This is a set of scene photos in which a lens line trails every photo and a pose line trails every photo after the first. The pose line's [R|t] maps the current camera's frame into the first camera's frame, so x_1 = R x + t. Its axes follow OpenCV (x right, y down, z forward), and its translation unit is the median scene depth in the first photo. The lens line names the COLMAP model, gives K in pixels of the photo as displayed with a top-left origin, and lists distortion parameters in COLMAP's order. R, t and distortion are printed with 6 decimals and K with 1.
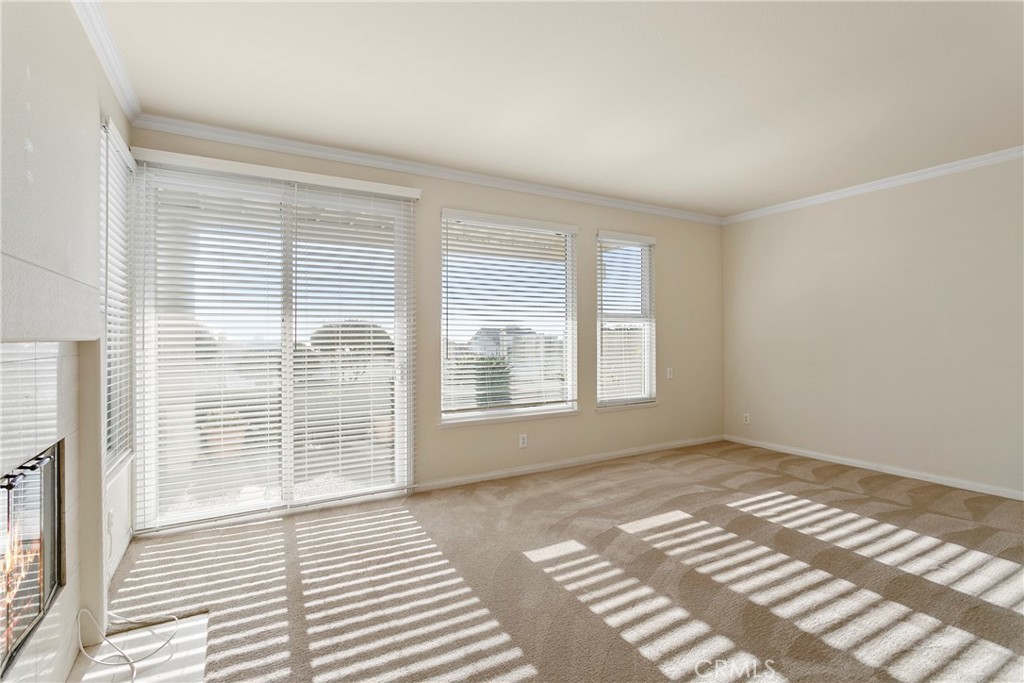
lens RADIAL K [[503.0, 0, 504.8], [0, 503.0, 335.6], [0, 0, 1]] dist [-0.014693, 0.007248]
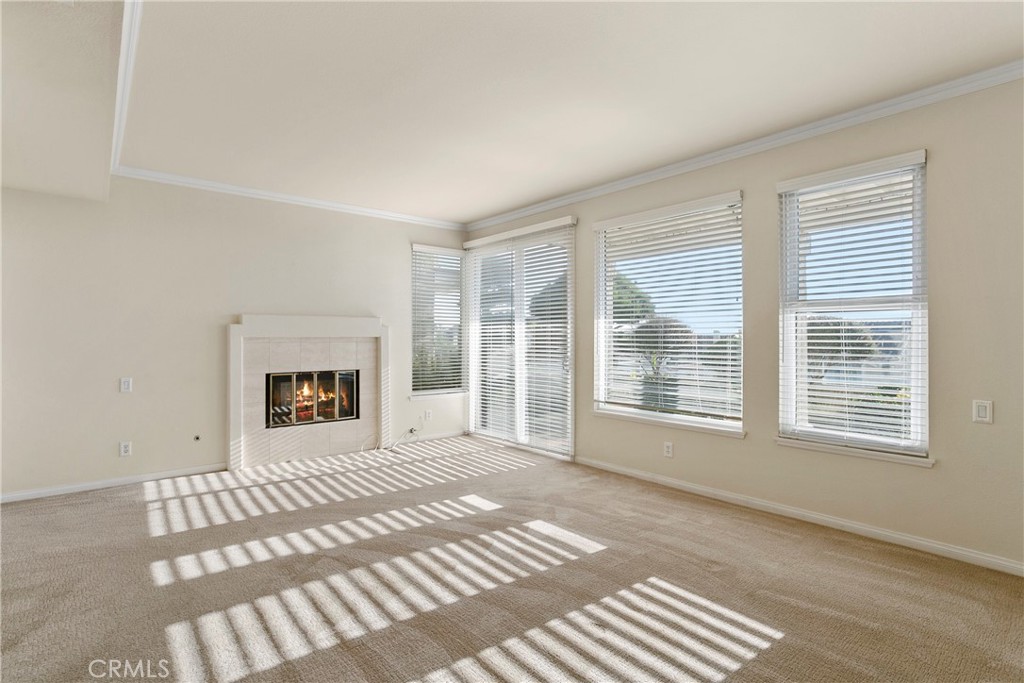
lens RADIAL K [[503.0, 0, 504.8], [0, 503.0, 335.6], [0, 0, 1]] dist [-0.014693, 0.007248]
pose [[0.160410, -0.001812, -0.987049, 0.898289], [-0.009620, 0.999948, -0.003399, 0.009935], [0.987004, 0.010040, 0.160385, 0.568435]]
